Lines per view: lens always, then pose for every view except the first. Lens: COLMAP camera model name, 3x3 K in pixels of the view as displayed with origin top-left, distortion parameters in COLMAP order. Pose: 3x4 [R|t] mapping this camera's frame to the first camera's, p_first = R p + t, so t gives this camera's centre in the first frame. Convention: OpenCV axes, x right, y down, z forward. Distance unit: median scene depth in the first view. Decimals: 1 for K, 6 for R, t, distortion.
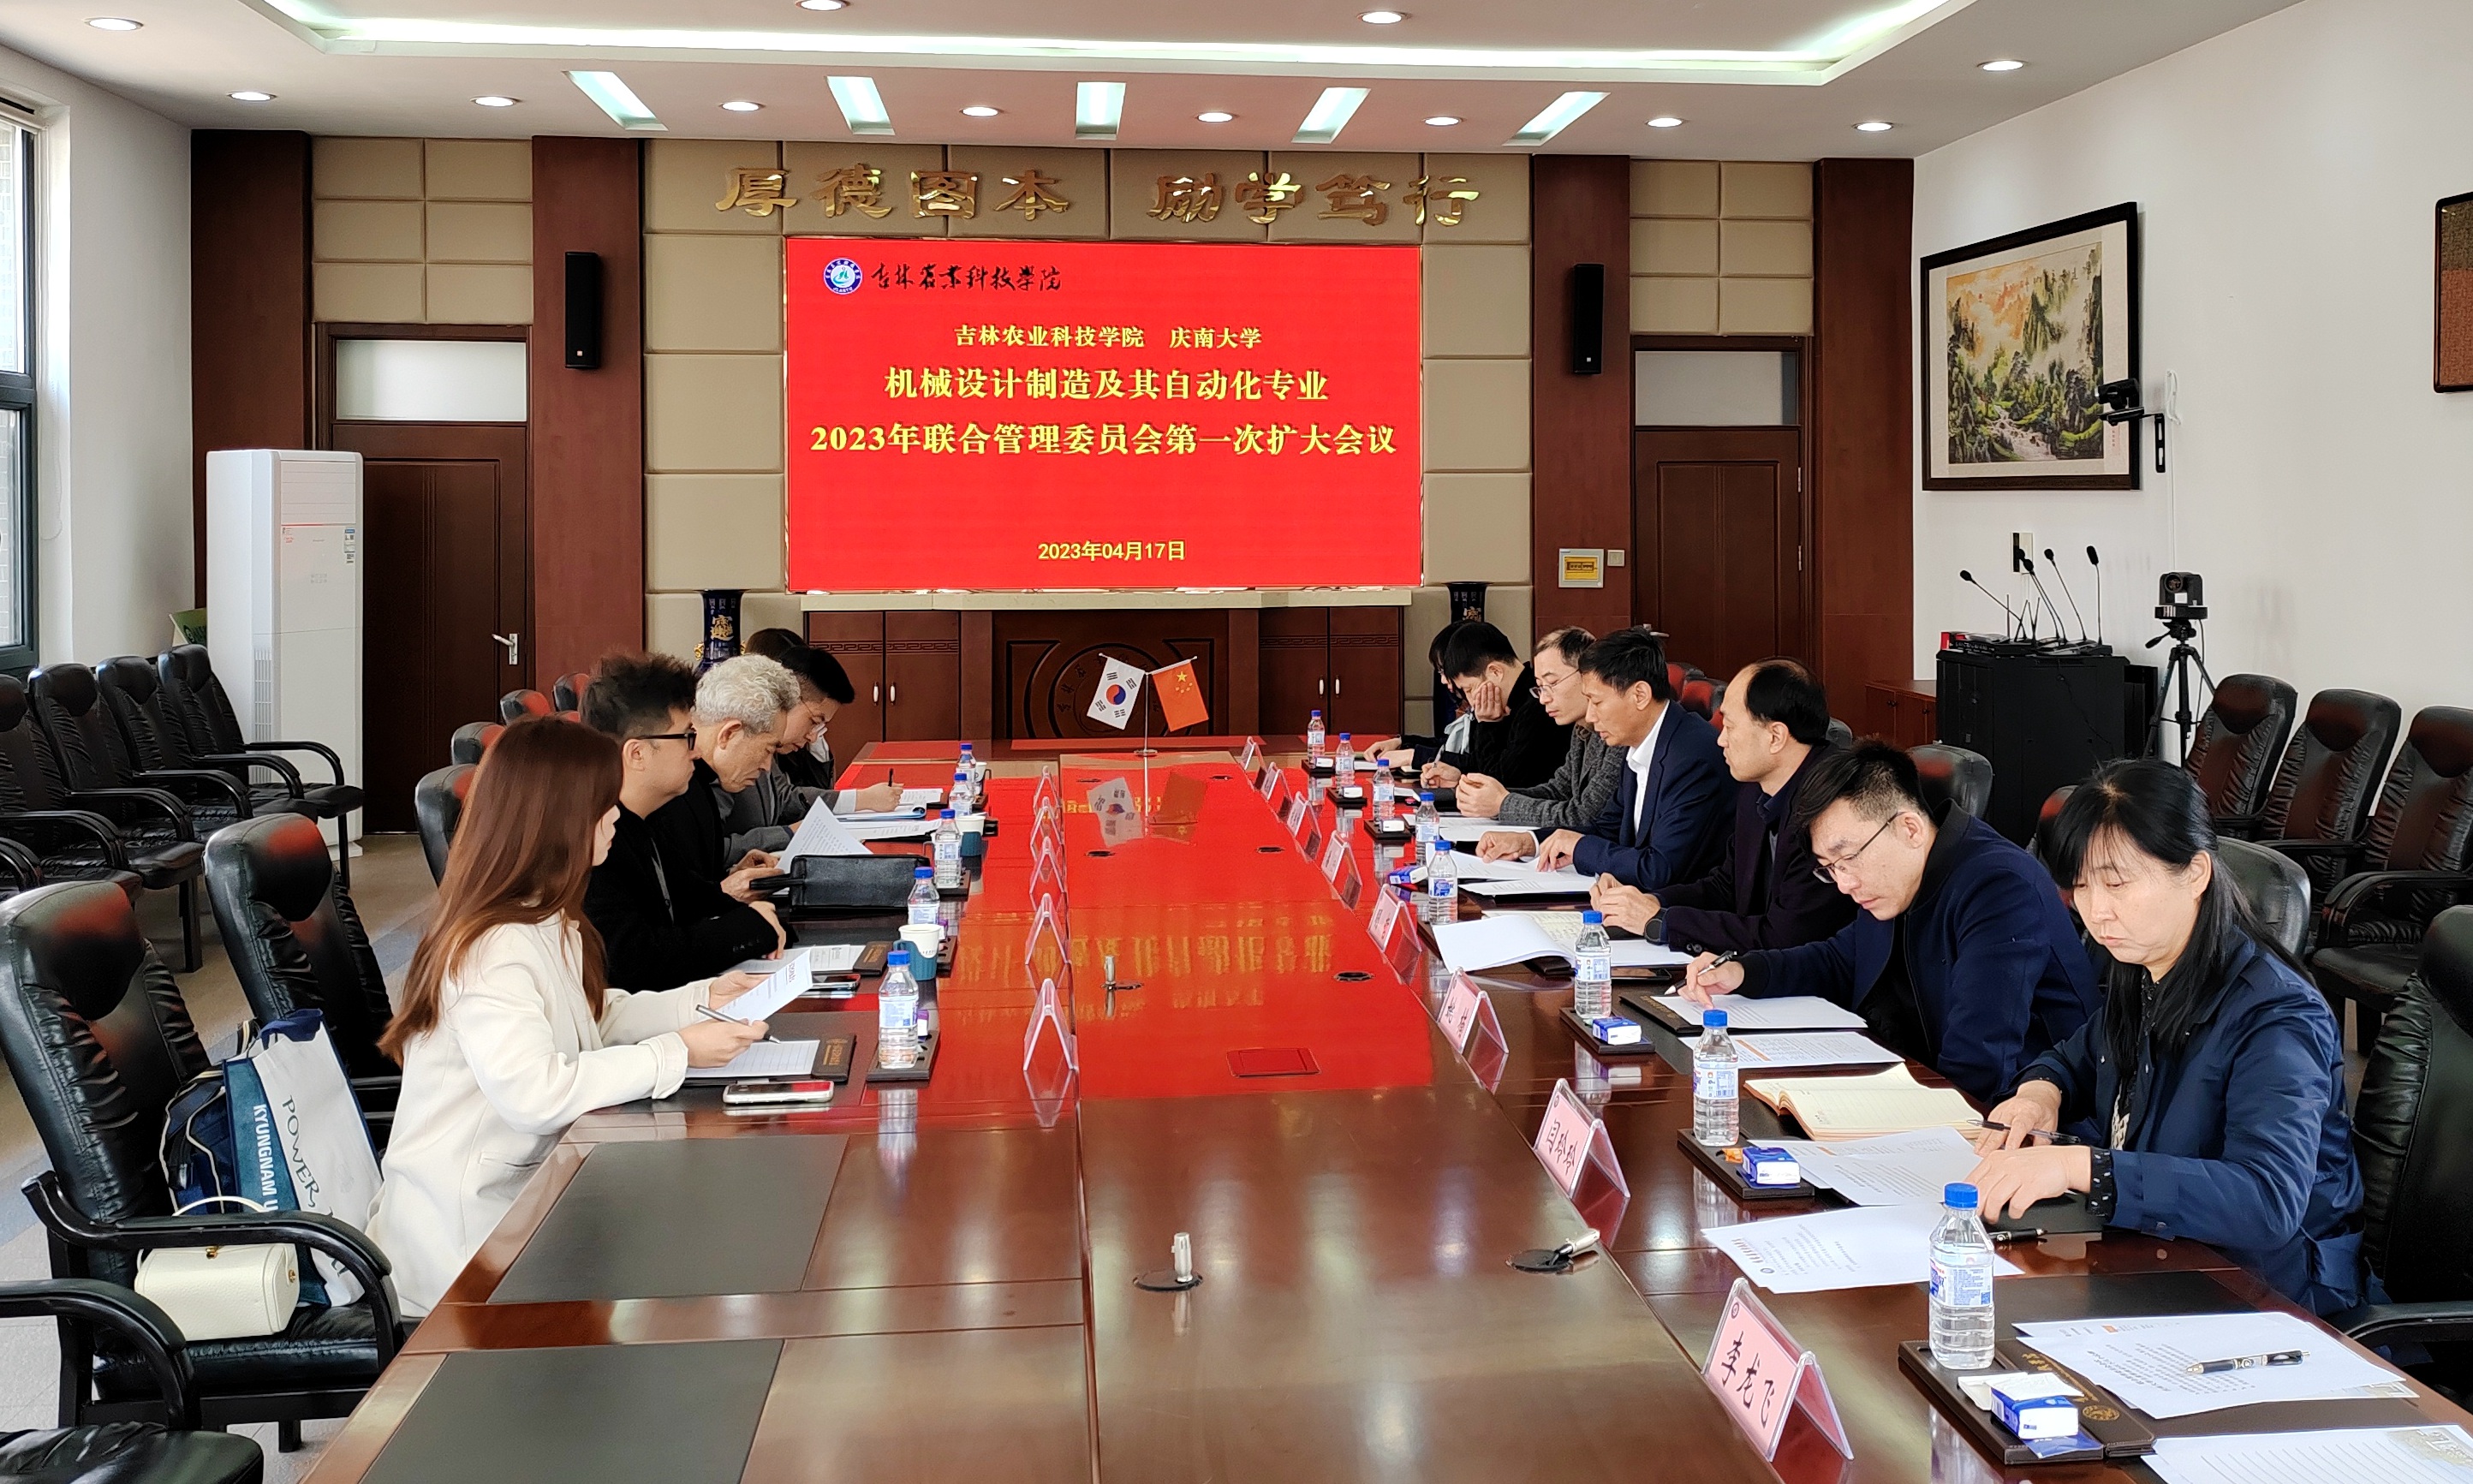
lens RADIAL K [[2278.4, 0, 1336.3], [0, 2278.4, 546.0], [0, 0, 1]] dist [0.094456, -0.183291]
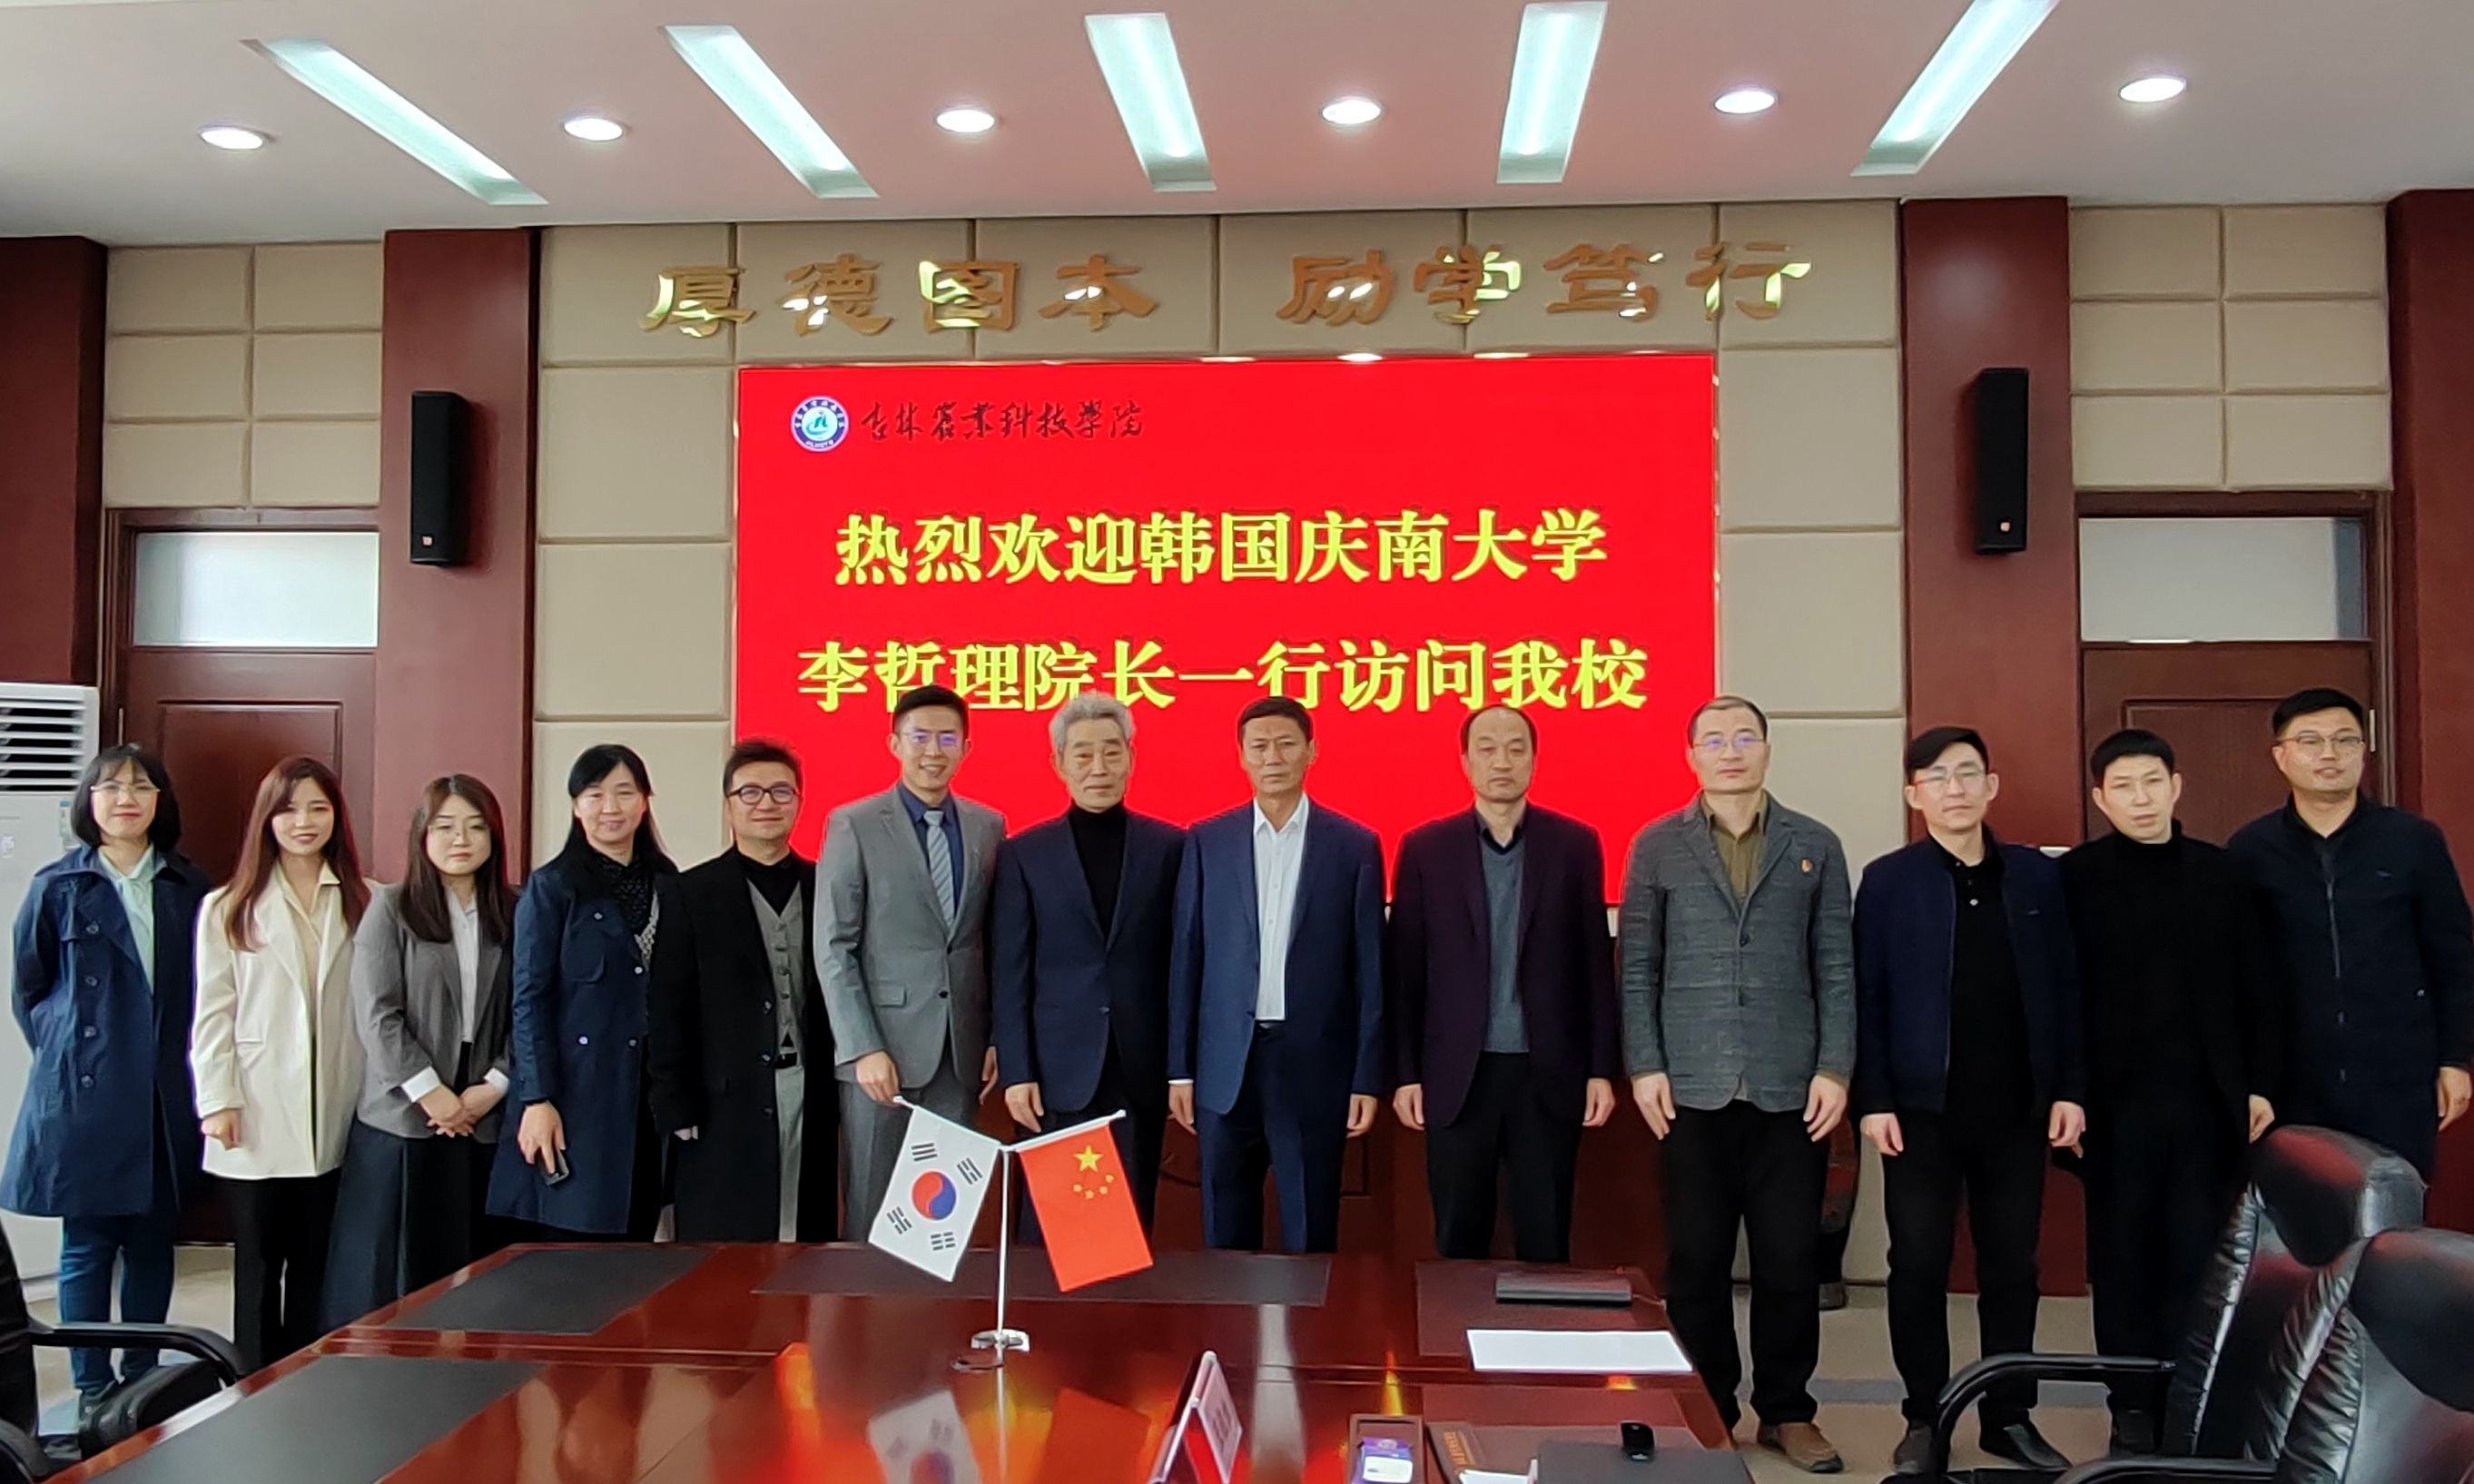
lens RADIAL K [[2109.4, 0, 1217.9], [0, 2109.4, 769.5], [0, 0, 1]] dist [-0.005040, 0.012720]
pose [[0.978231, 0.001093, -0.207516, 0.024645], [-0.006669, 0.999635, -0.026171, -0.002668], [0.207412, 0.026986, 0.977881, 0.435931]]
